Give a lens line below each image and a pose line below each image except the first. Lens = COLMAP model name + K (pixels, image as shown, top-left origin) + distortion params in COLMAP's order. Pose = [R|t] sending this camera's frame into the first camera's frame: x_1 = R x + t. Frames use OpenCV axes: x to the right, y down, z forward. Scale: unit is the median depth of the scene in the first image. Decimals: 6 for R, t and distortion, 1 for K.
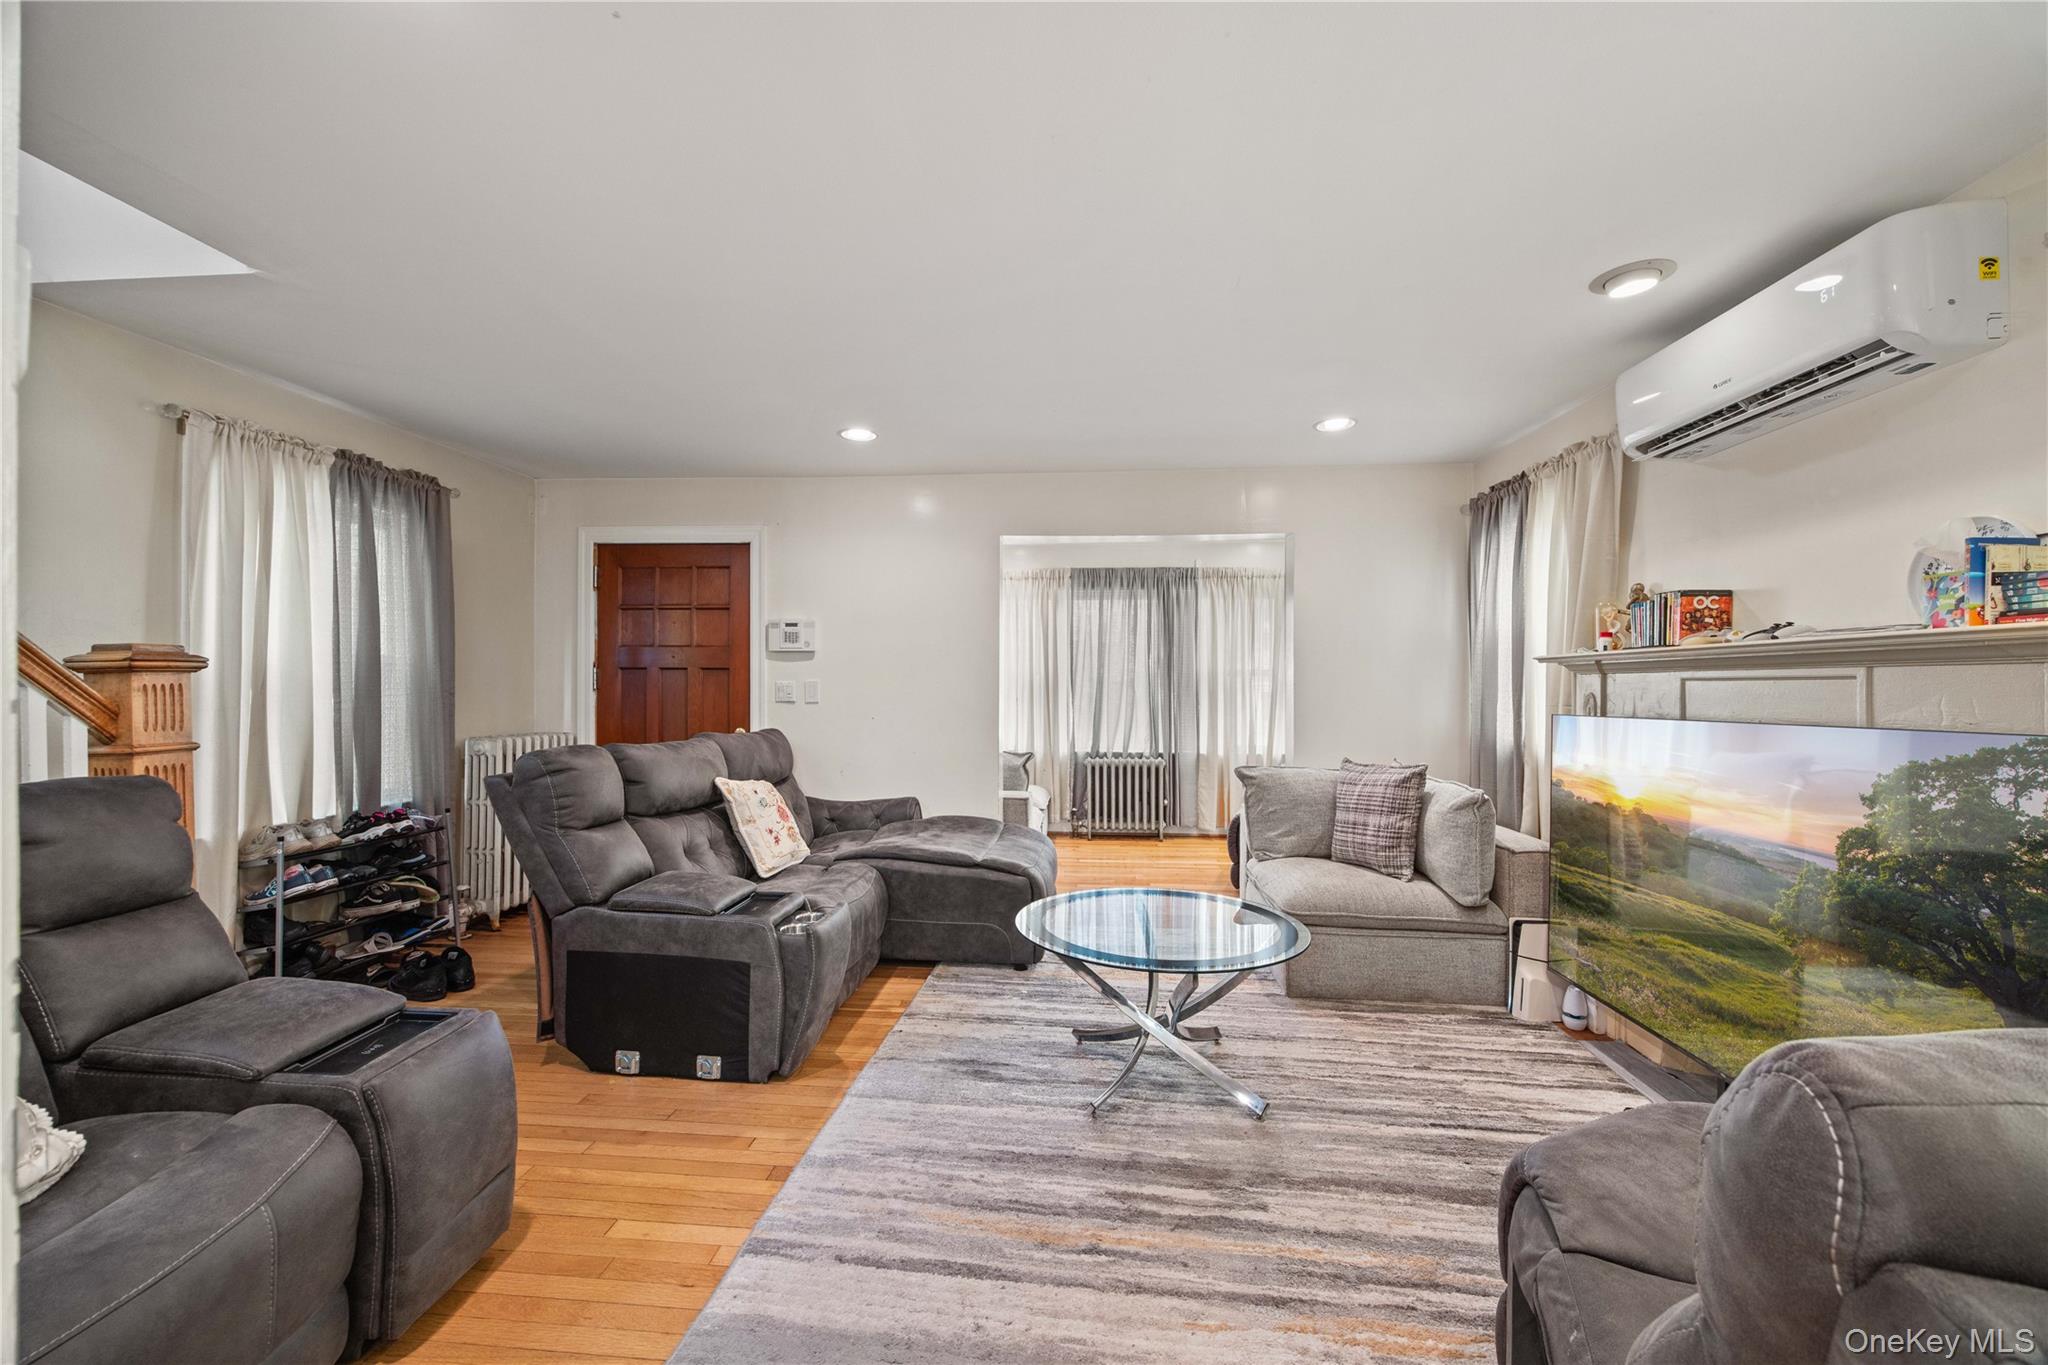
lens RADIAL K [[776.2, 0, 1034.3], [0, 776.2, 685.9], [0, 0, 1]] dist [-0.003540, 0.000353]
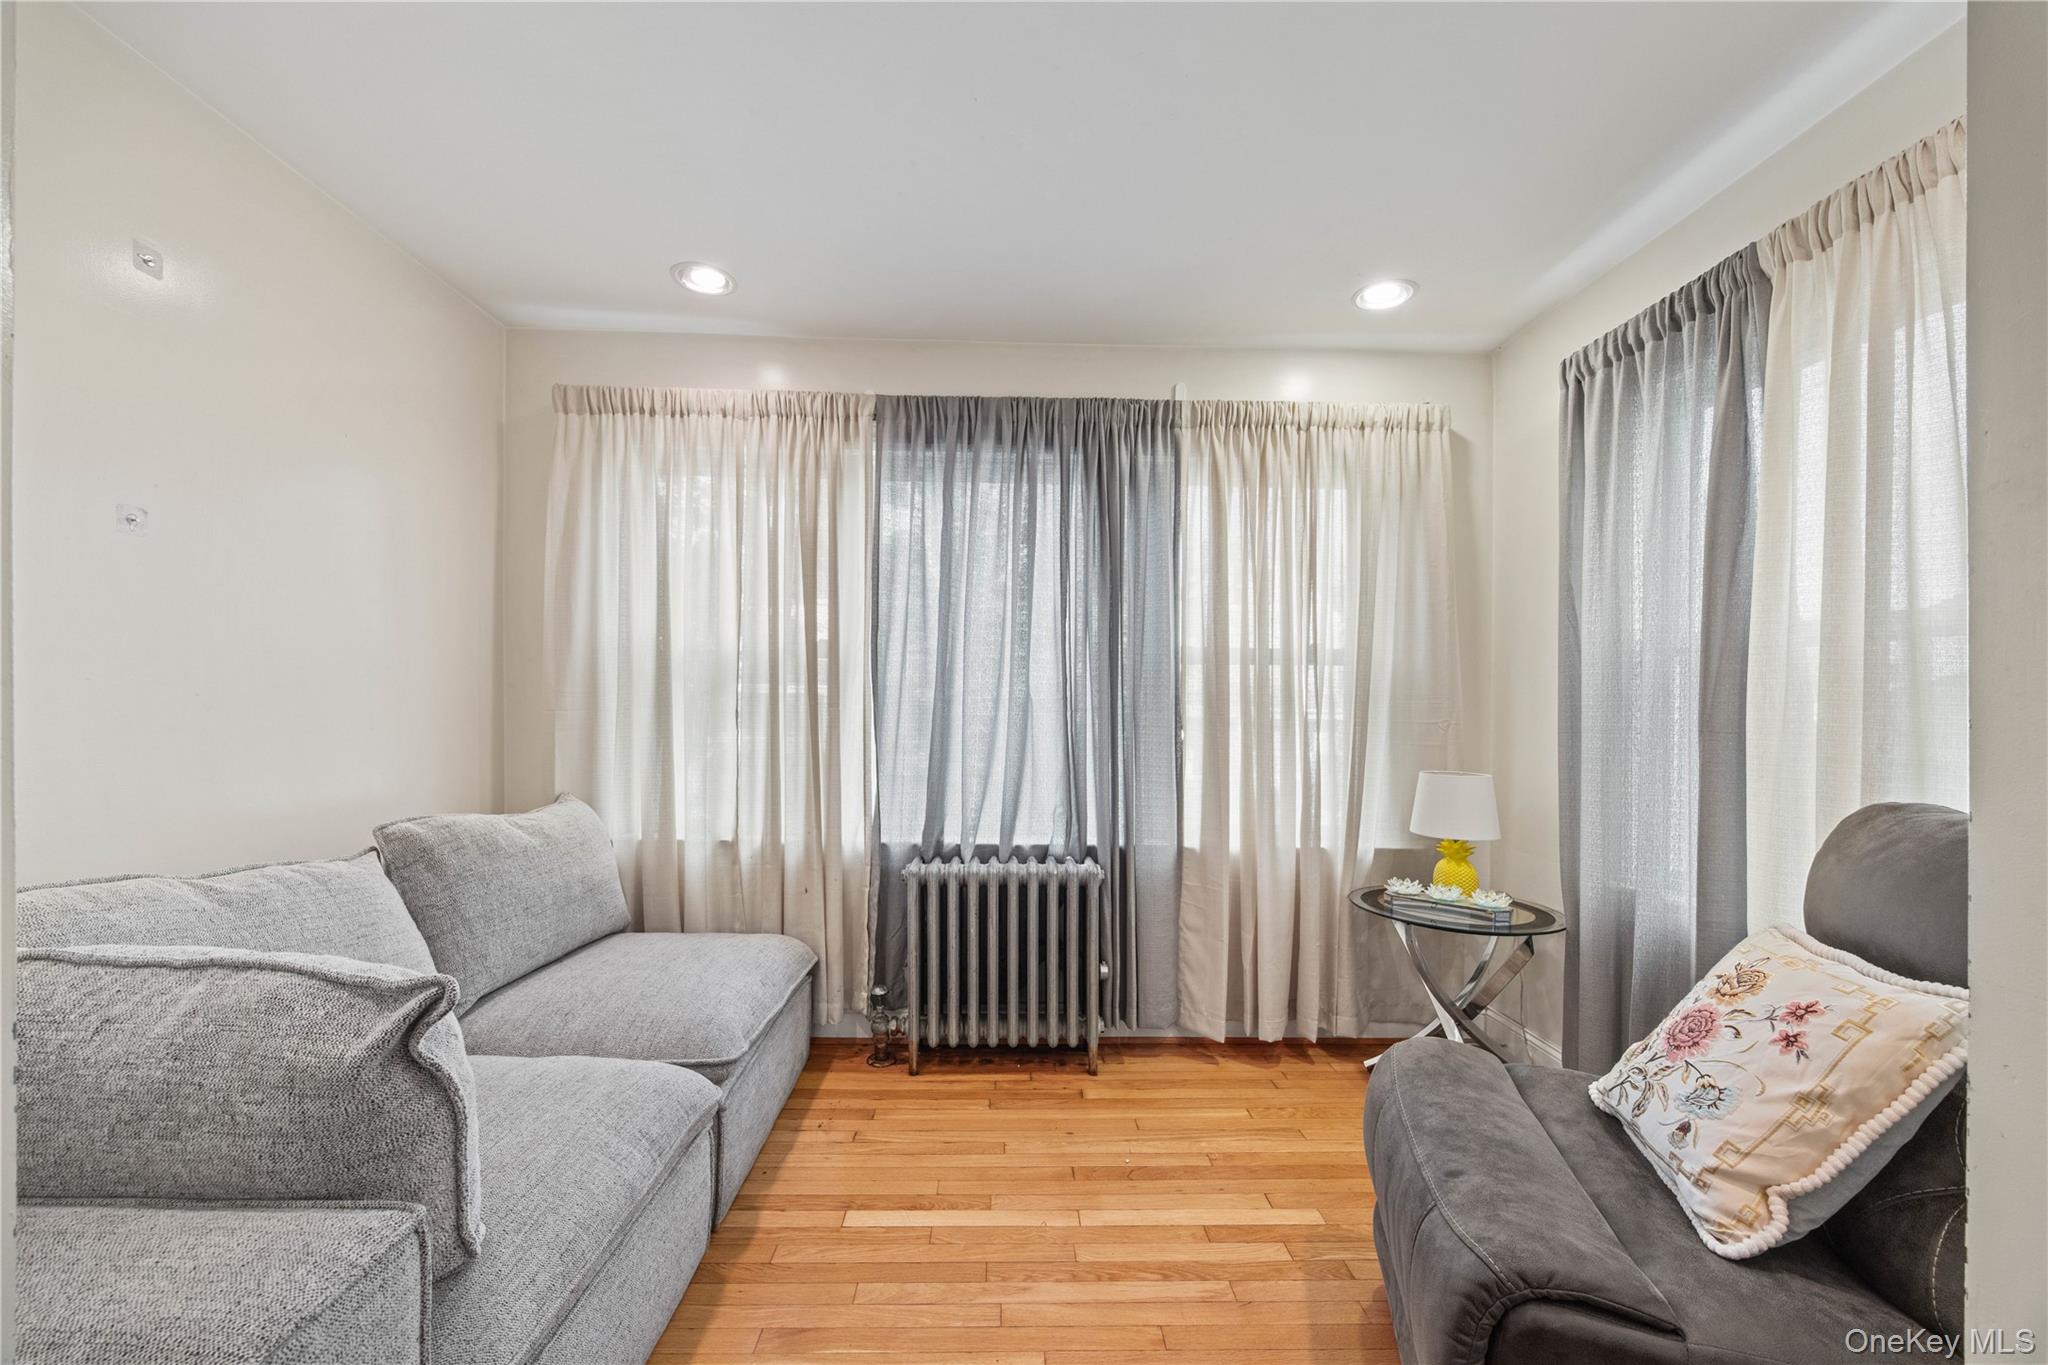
lens RADIAL K [[776.2, 0, 1015.0], [0, 776.2, 696.5], [0, 0, 1]] dist [-0.003540, 0.000353]
pose [[0.994320, 0.004834, 0.106323, 0.078350], [-0.004514, 0.999985, -0.003246, 0.008725], [-0.106337, 0.002747, 0.994326, 0.592177]]
